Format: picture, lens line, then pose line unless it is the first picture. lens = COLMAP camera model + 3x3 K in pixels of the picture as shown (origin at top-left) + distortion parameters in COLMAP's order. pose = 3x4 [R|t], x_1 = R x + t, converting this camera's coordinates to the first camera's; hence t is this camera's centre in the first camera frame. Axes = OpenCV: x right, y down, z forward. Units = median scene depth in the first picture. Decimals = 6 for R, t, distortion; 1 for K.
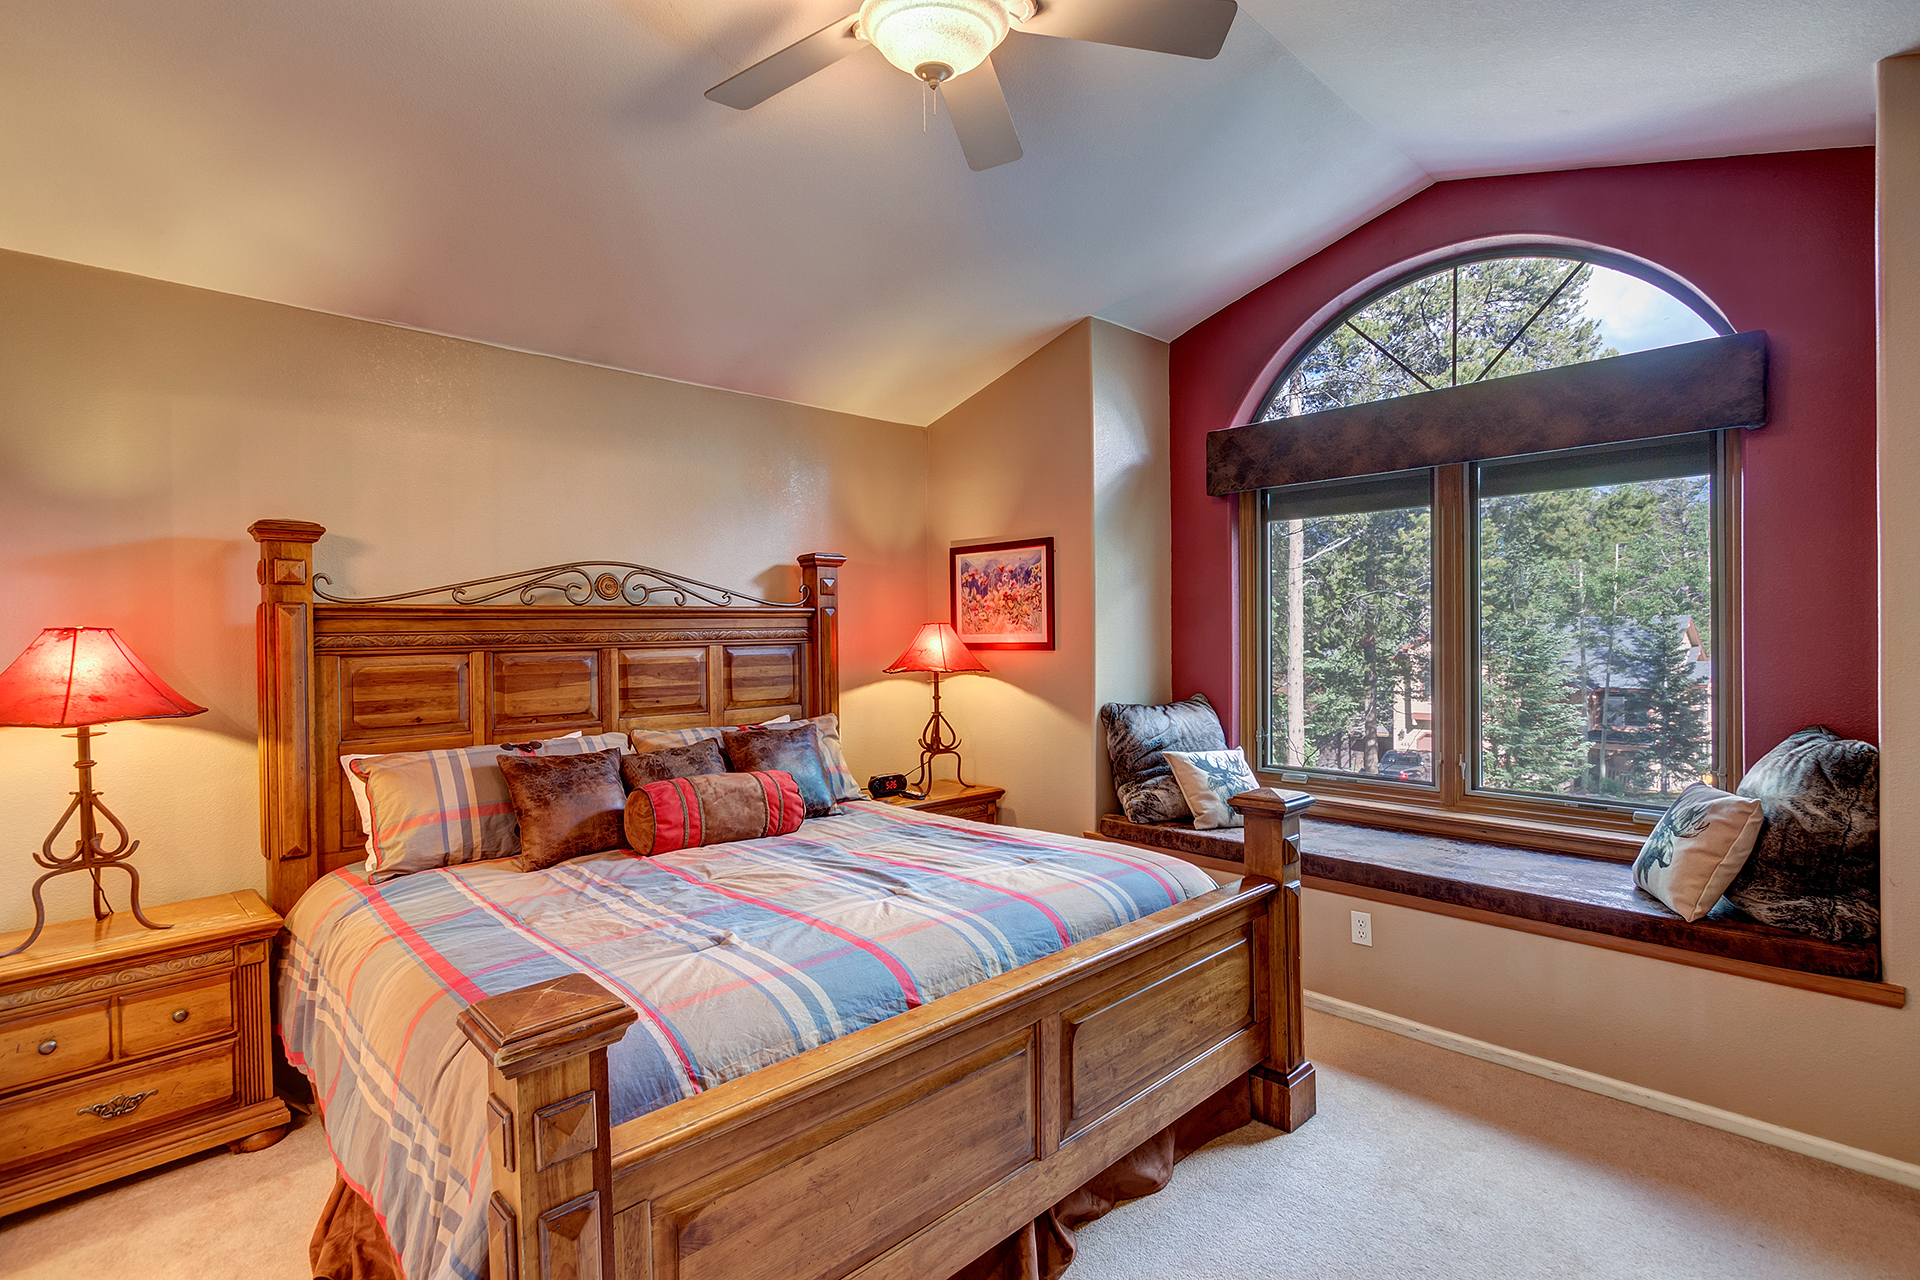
lens RADIAL K [[893.4, 0, 961.0], [0, 893.4, 630.4], [0, 0, 1]] dist [-0.003841, -0.000360]
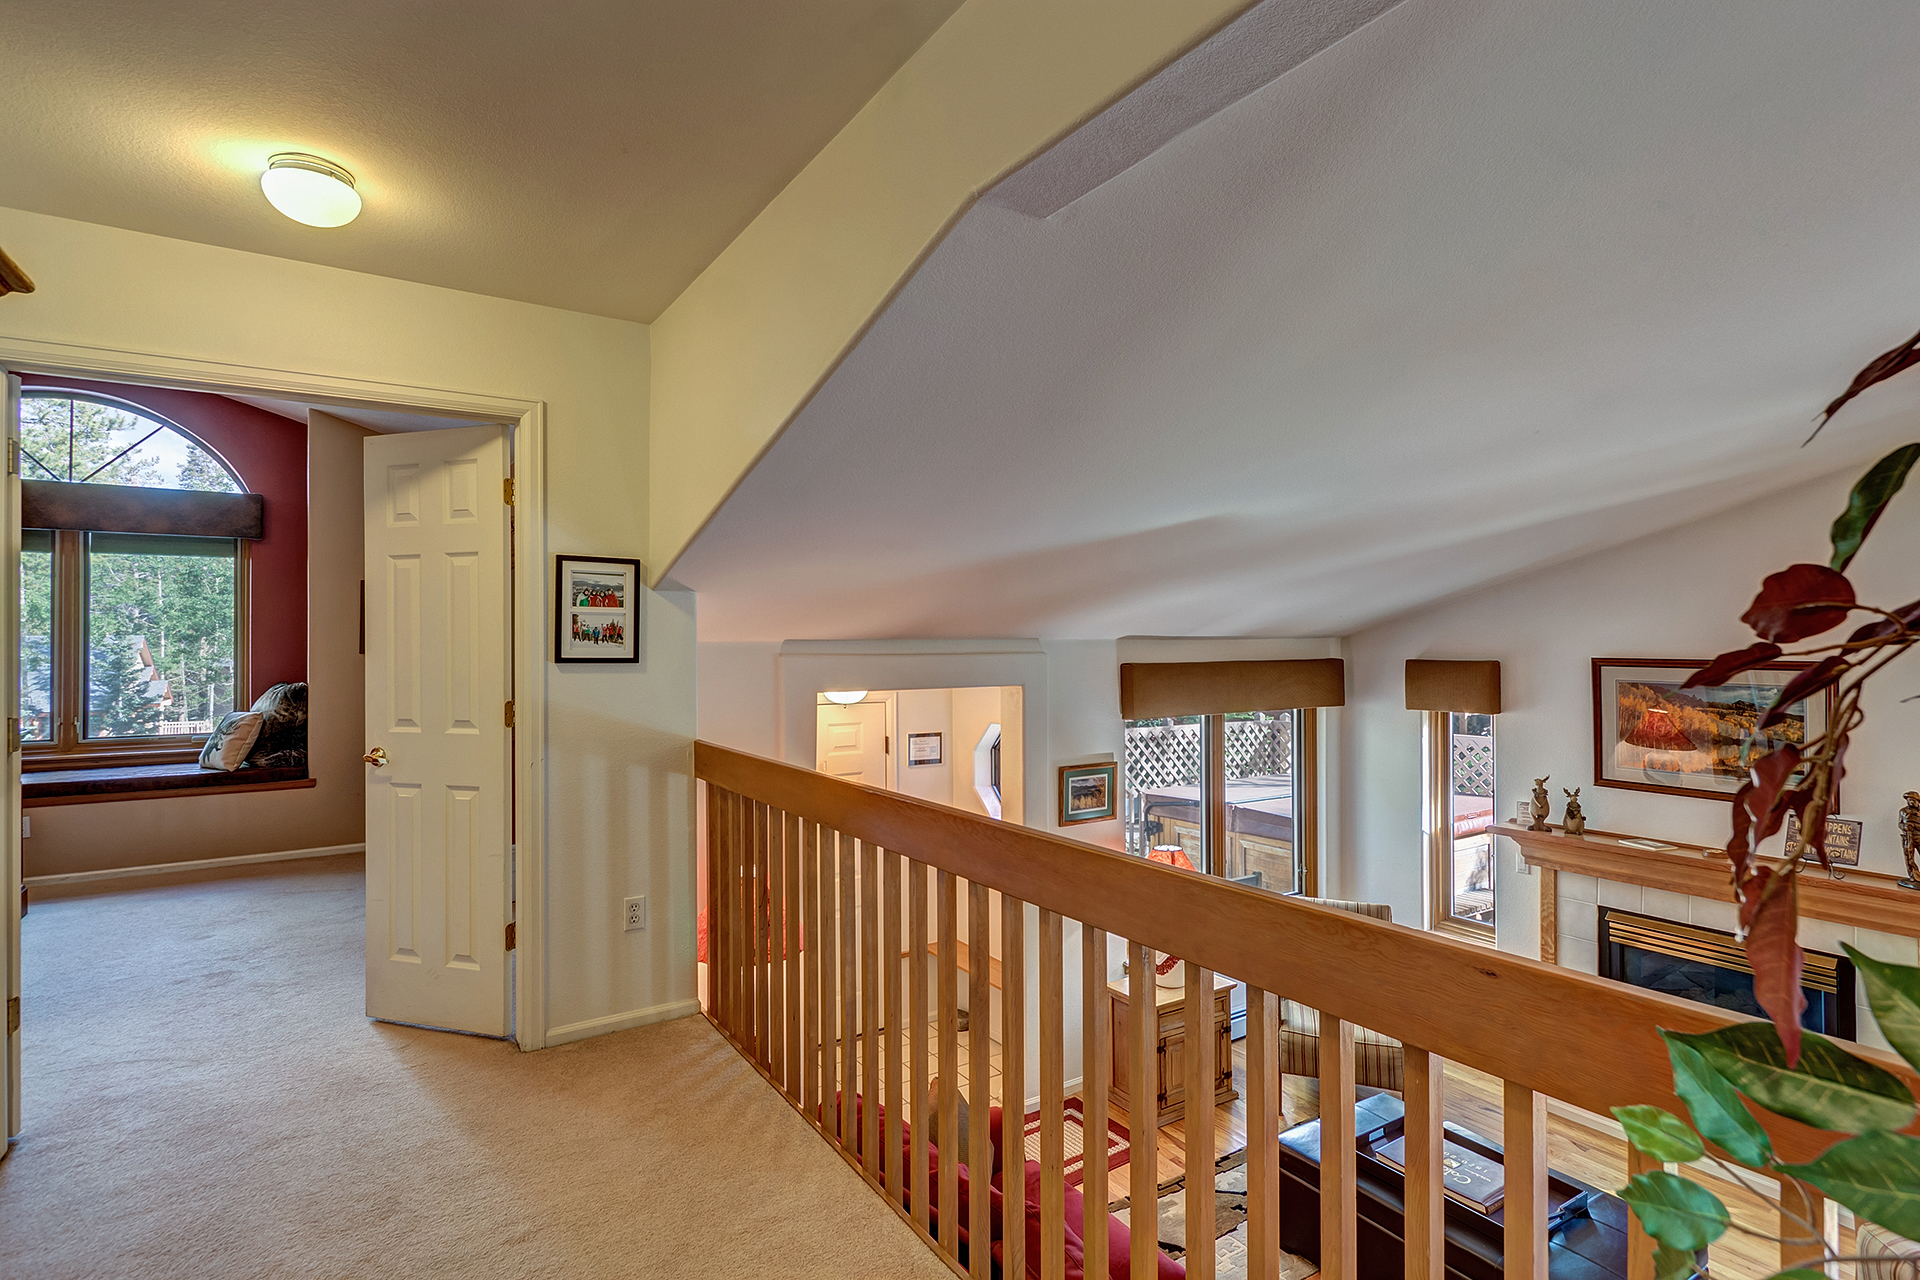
lens RADIAL K [[942.2, 0, 960.6], [0, 942.2, 633.8], [0, 0, 1]] dist [-0.000754, 0.000440]
pose [[0.157550, 0.016718, 0.987370, -1.031735], [0.004316, 0.999835, -0.017617, 0.037803], [-0.987502, 0.007037, 0.157452, -0.980352]]
